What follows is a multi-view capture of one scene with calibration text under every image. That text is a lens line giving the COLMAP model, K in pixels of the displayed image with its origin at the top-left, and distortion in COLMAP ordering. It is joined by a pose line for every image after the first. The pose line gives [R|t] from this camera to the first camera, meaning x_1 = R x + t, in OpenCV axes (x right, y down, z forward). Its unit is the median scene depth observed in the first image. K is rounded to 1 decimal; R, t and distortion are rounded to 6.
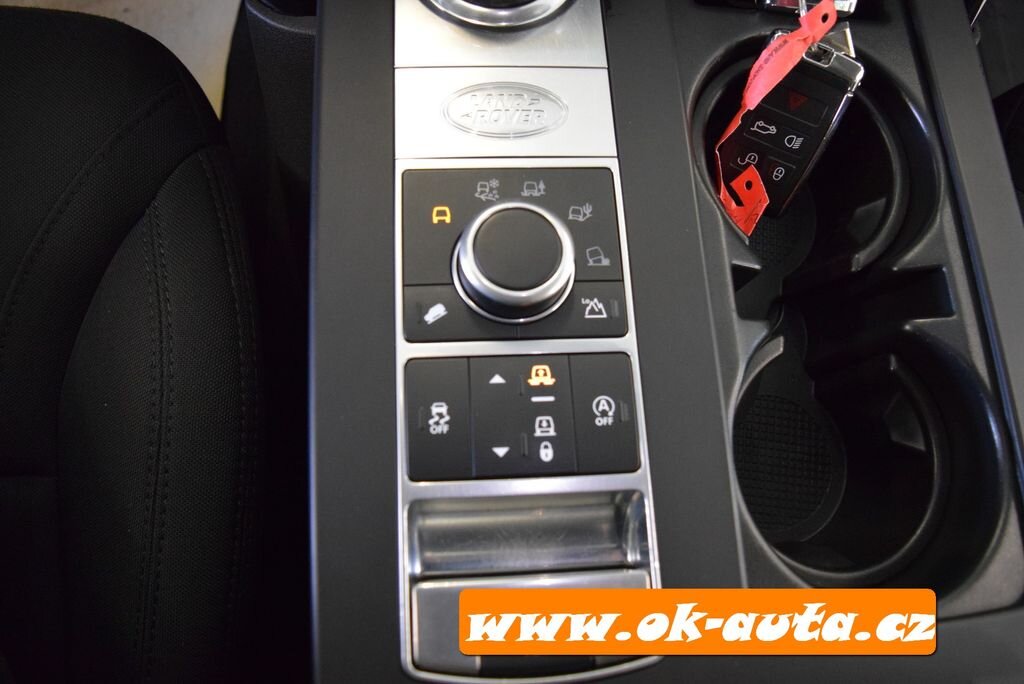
lens RADIAL K [[786.1, 0, 512.0], [0, 786.1, 342.0], [0, 0, 1]] dist [-0.085974, 0.001207]
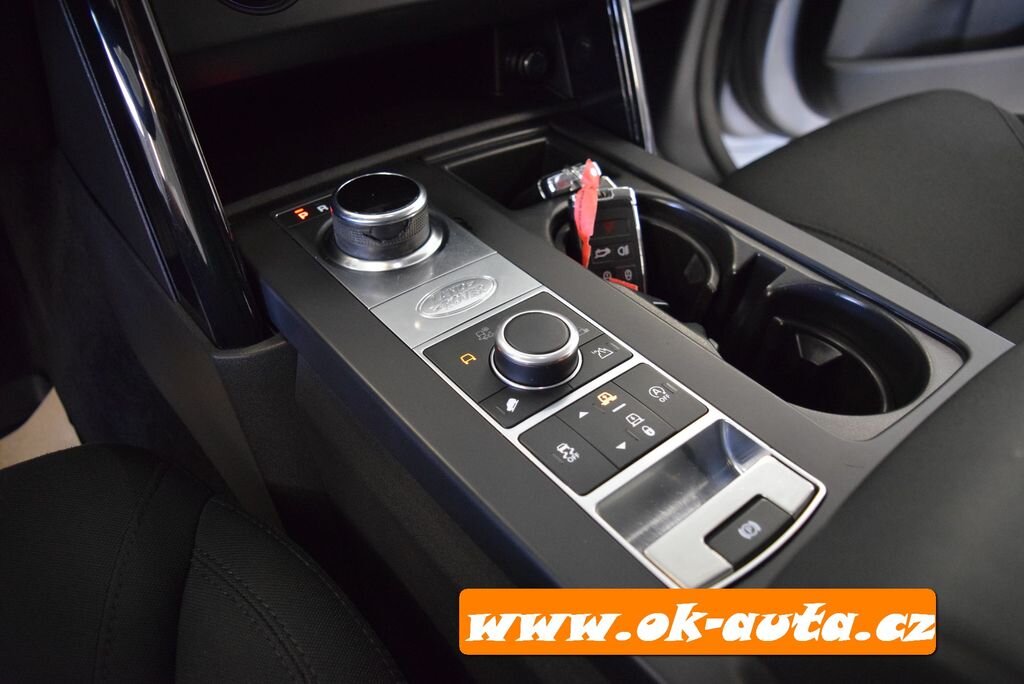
lens RADIAL K [[797.2, 0, 512.0], [0, 797.2, 342.0], [0, 0, 1]] dist [-0.086723, 0.006166]
pose [[0.809869, -0.433172, 0.395569, -0.548061], [0.577191, 0.708790, -0.405545, 0.404124], [-0.104705, 0.556757, 0.824050, -0.127853]]
